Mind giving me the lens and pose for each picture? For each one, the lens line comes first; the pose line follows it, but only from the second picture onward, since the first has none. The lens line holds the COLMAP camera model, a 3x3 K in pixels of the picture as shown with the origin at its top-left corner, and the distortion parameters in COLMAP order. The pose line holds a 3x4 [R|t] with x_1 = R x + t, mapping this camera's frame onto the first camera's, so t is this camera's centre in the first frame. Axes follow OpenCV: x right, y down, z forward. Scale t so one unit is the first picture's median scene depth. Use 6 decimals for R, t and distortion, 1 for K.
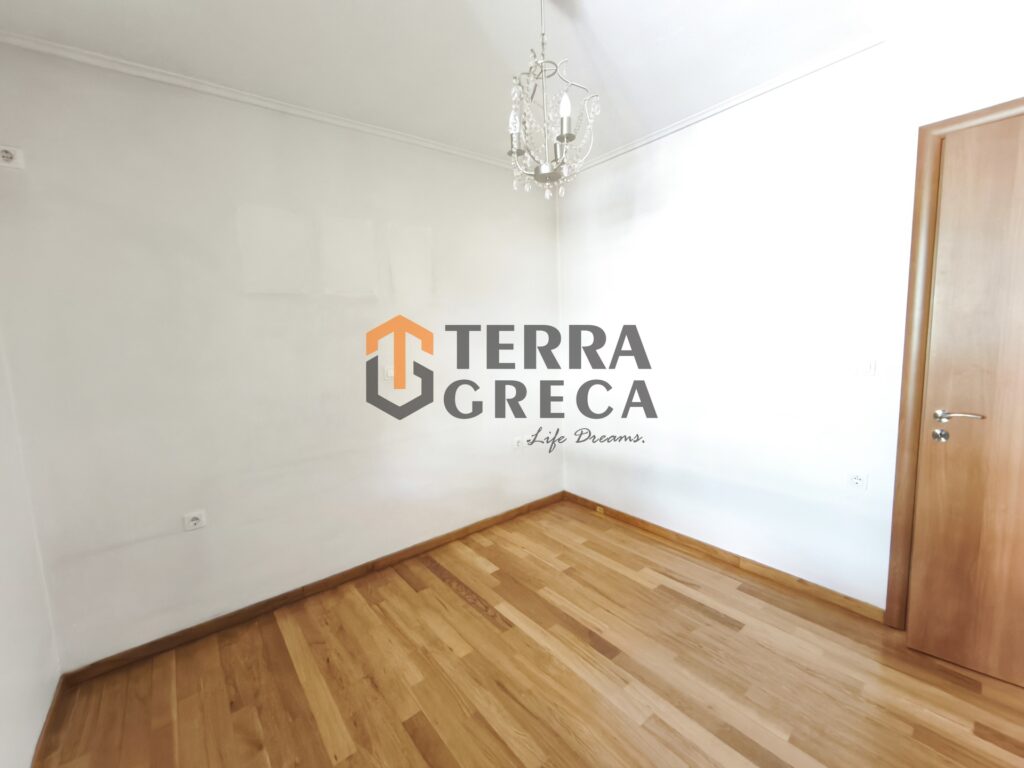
lens RADIAL K [[425.4, 0, 511.2], [0, 425.4, 382.3], [0, 0, 1]] dist [-0.004573, 0.000314]
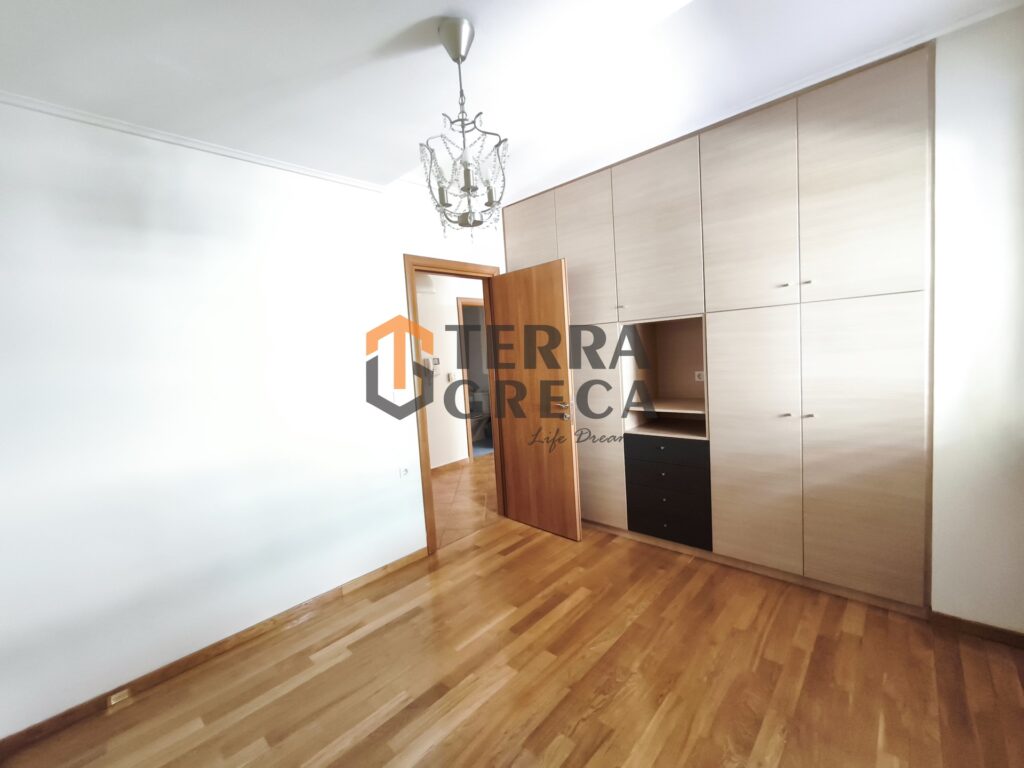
lens RADIAL K [[425.4, 0, 511.2], [0, 425.4, 382.3], [0, 0, 1]] dist [-0.004573, 0.000314]
pose [[-0.148299, -0.020042, 0.988739, -0.625554], [0.190081, 0.980575, 0.048387, -0.068794], [-0.970503, 0.195116, -0.141609, 0.696721]]
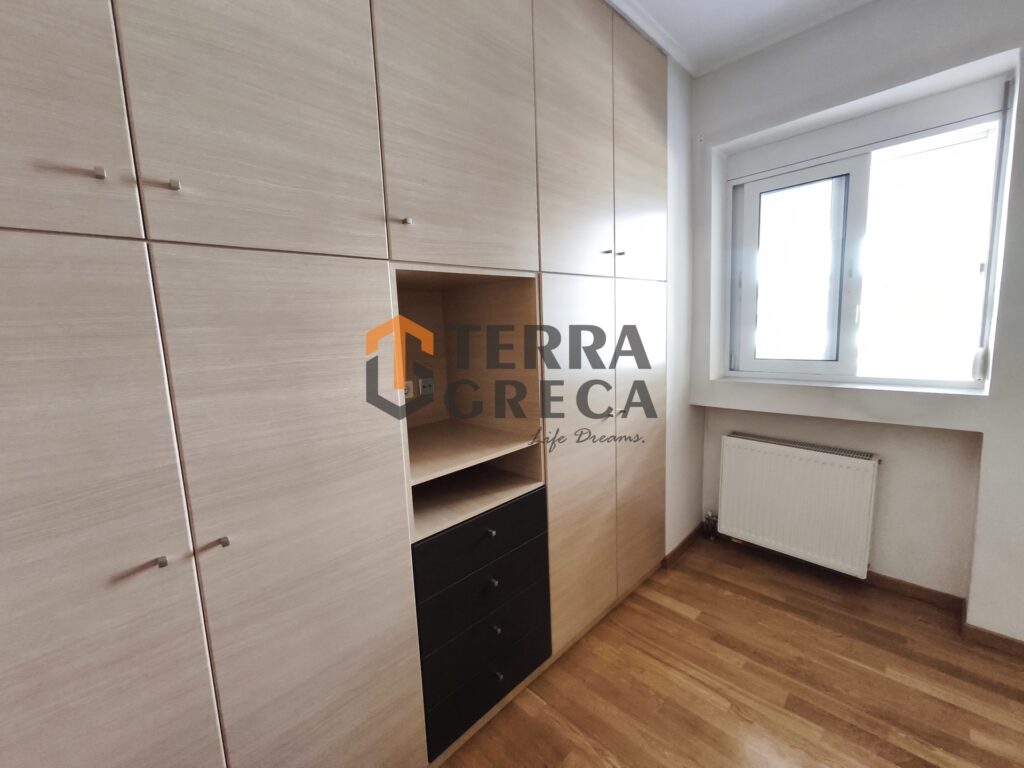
lens RADIAL K [[425.7, 0, 510.7], [0, 425.7, 381.1], [0, 0, 1]] dist [-0.004974, 0.000768]
pose [[-0.989844, 0.104710, -0.096146, 0.576524], [0.077277, 0.964028, 0.254318, -0.105746], [0.119317, 0.244305, -0.962330, 0.671638]]
